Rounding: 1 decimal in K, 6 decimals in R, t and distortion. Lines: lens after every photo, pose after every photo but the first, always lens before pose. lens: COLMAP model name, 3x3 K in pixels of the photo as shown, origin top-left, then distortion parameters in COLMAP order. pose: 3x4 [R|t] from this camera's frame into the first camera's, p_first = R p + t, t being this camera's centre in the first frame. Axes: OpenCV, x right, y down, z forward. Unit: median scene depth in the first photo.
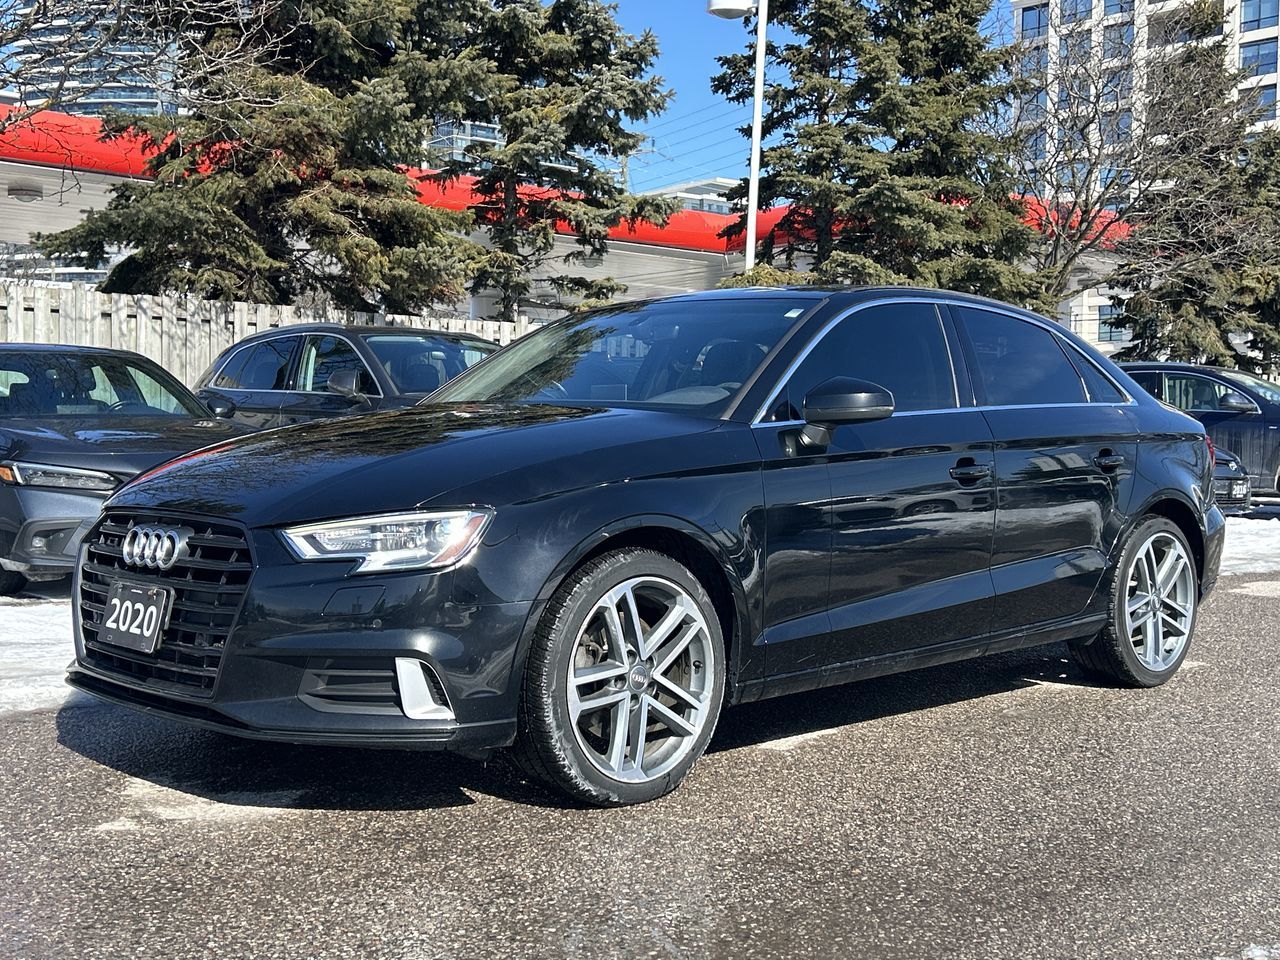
lens RADIAL K [[1538.8, 0, 635.4], [0, 1538.8, 499.2], [0, 0, 1]] dist [0.177006, -0.473923]
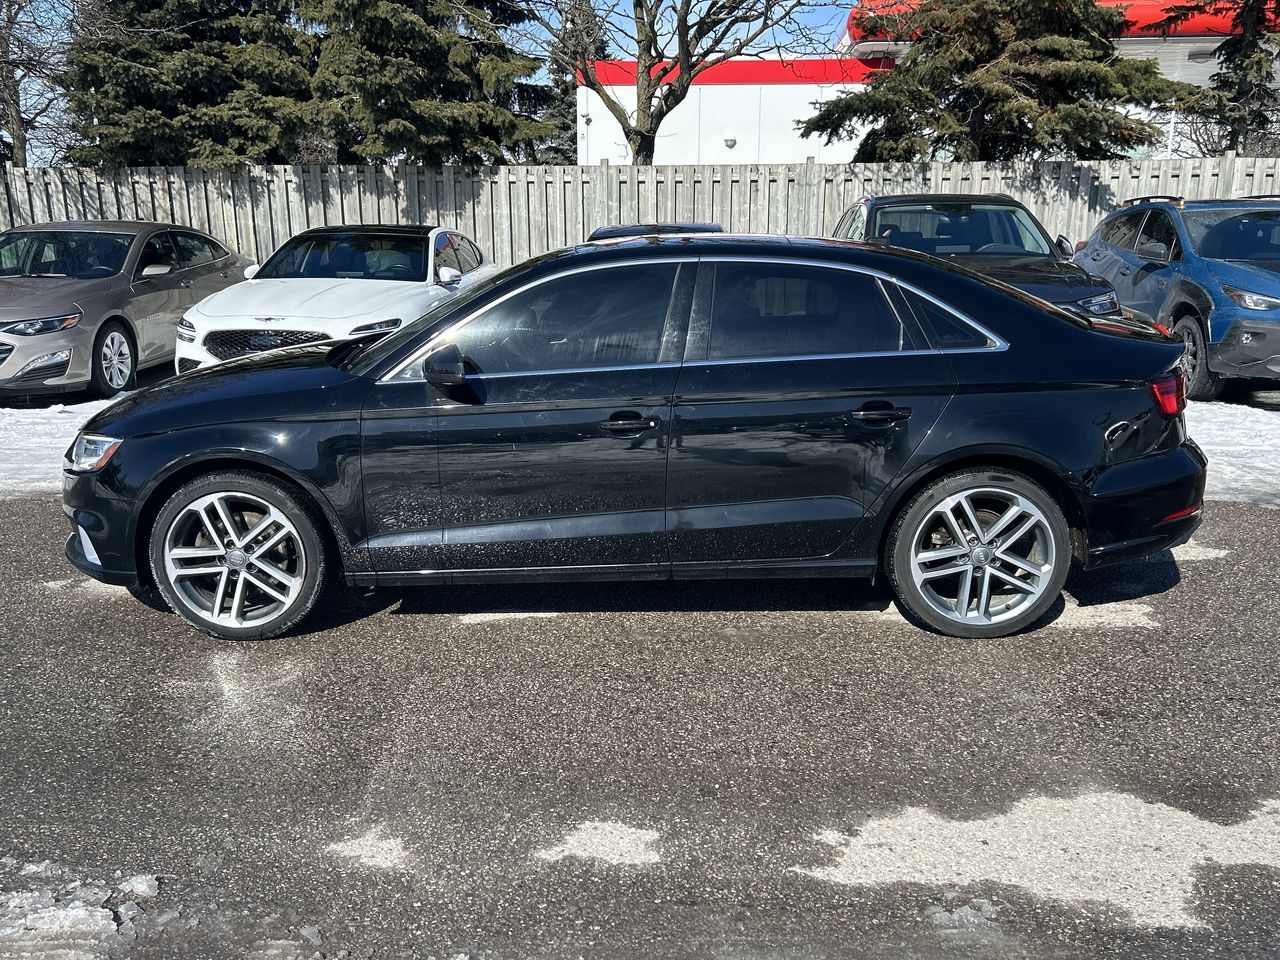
lens RADIAL K [[1149.3, 0, 633.9], [0, 1149.3, 484.3], [0, 0, 1]] dist [0.083115, -0.114795]
pose [[0.698799, 0.148965, -0.699635, 0.675916], [-0.017322, 0.981313, 0.191639, -0.112688], [0.715108, -0.121798, 0.688321, 0.343924]]
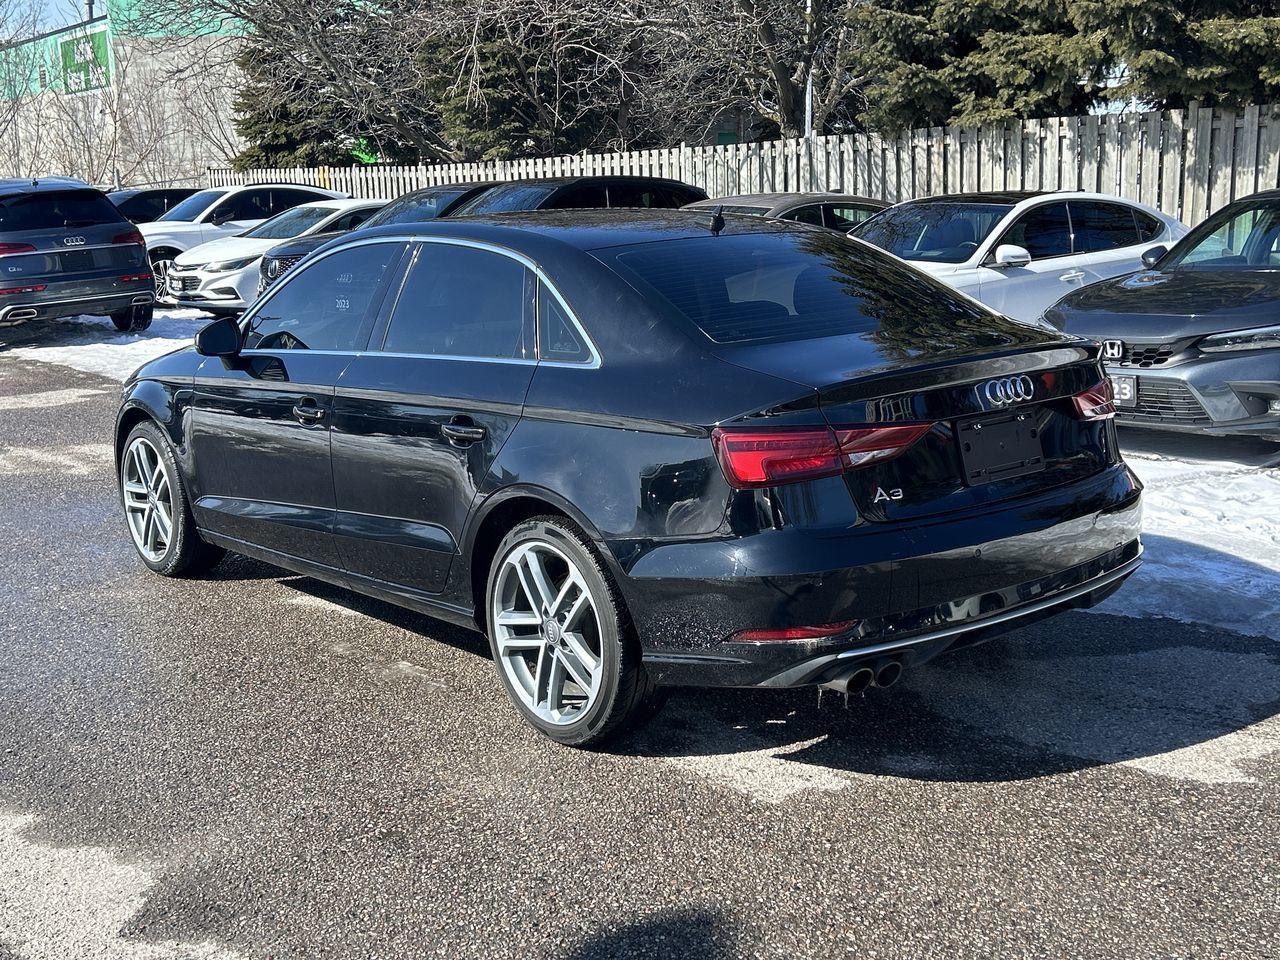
lens RADIAL K [[1482.1, 0, 640.0], [0, 1482.1, 480.0], [0, 0, 1]] dist [0.149401, -0.336007]
pose [[-0.080577, 0.179496, -0.980453, 1.006014], [-0.019590, 0.983176, 0.181605, -0.134975], [0.996556, 0.033840, -0.075705, 1.081771]]
